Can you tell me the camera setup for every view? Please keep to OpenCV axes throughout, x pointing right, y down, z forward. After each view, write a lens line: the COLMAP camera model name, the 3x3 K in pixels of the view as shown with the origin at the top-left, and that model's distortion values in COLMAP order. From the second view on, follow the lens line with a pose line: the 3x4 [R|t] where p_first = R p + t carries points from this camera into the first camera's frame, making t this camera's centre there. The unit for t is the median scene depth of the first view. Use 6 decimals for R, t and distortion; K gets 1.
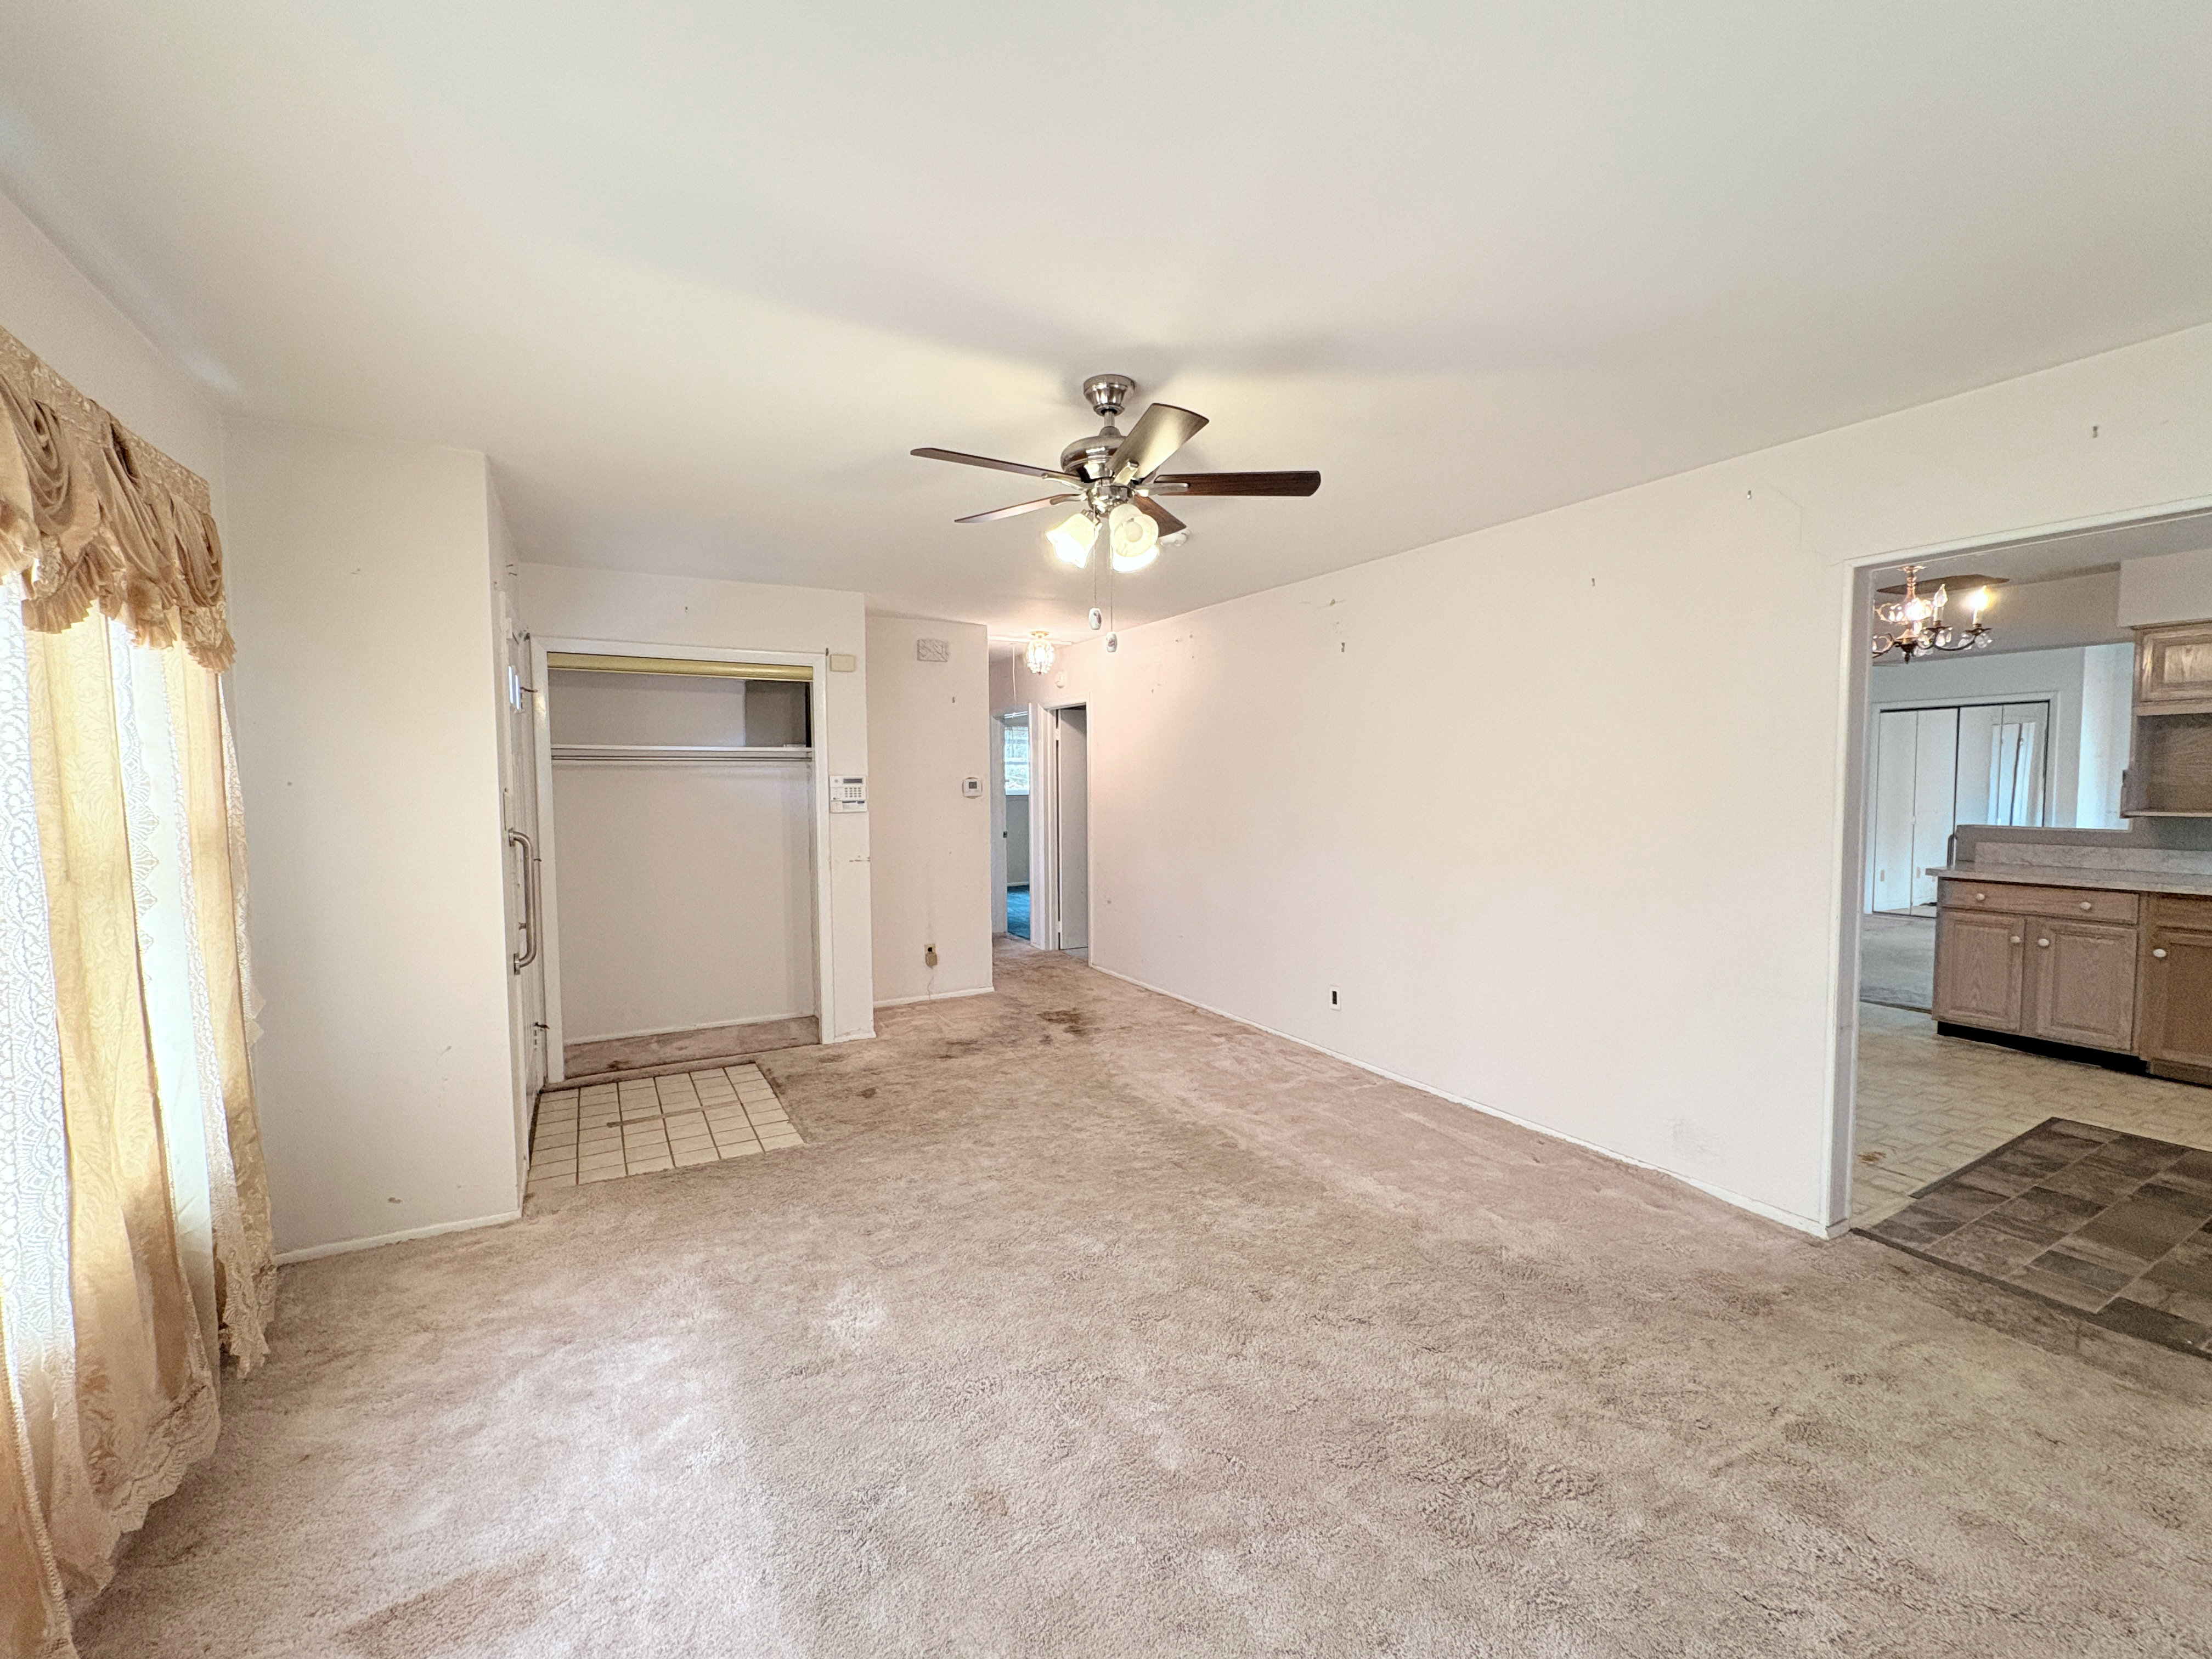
lens RADIAL K [[916.4, 0, 1105.9], [0, 916.4, 831.6], [0, 0, 1]] dist [-0.002868, -0.000283]
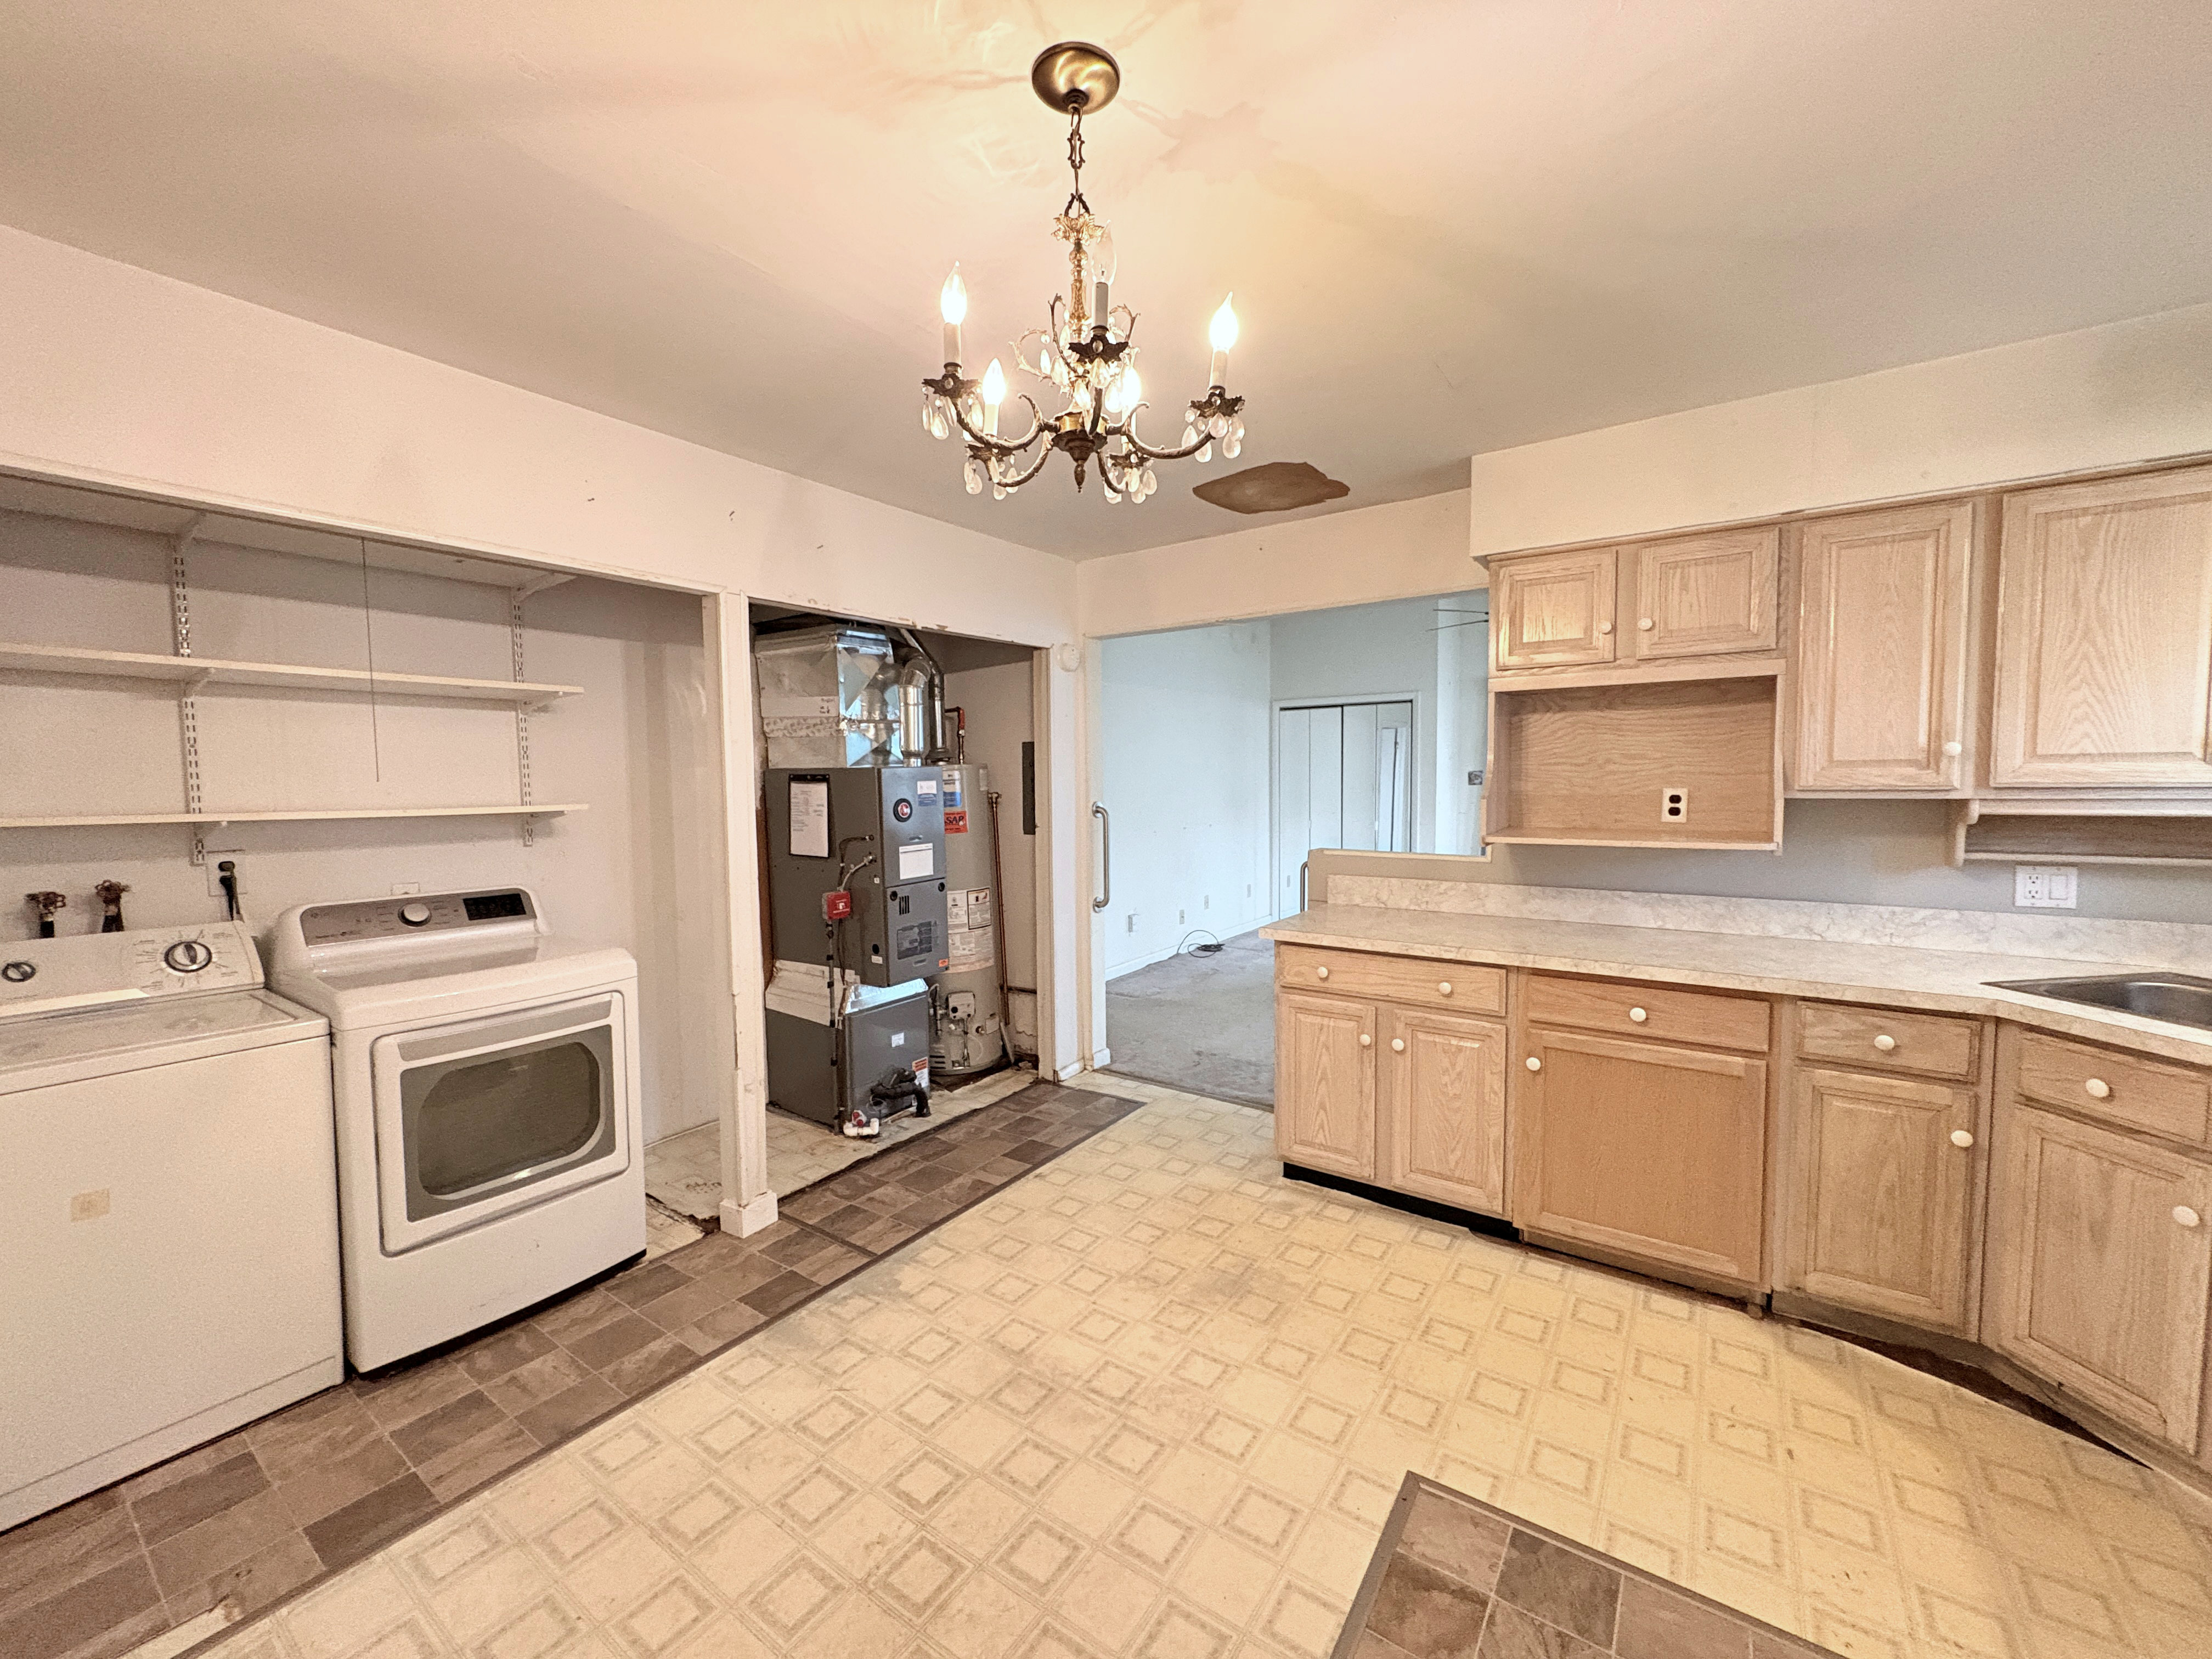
lens RADIAL K [[879.1, 0, 1106.0], [0, 879.1, 829.5], [0, 0, 1]] dist [-0.000167, -0.000027]
pose [[0.898316, -0.027204, 0.438506, 0.602040], [0.026968, 0.999613, 0.006768, -0.039245], [-0.438521, 0.005746, 0.898703, 0.558544]]
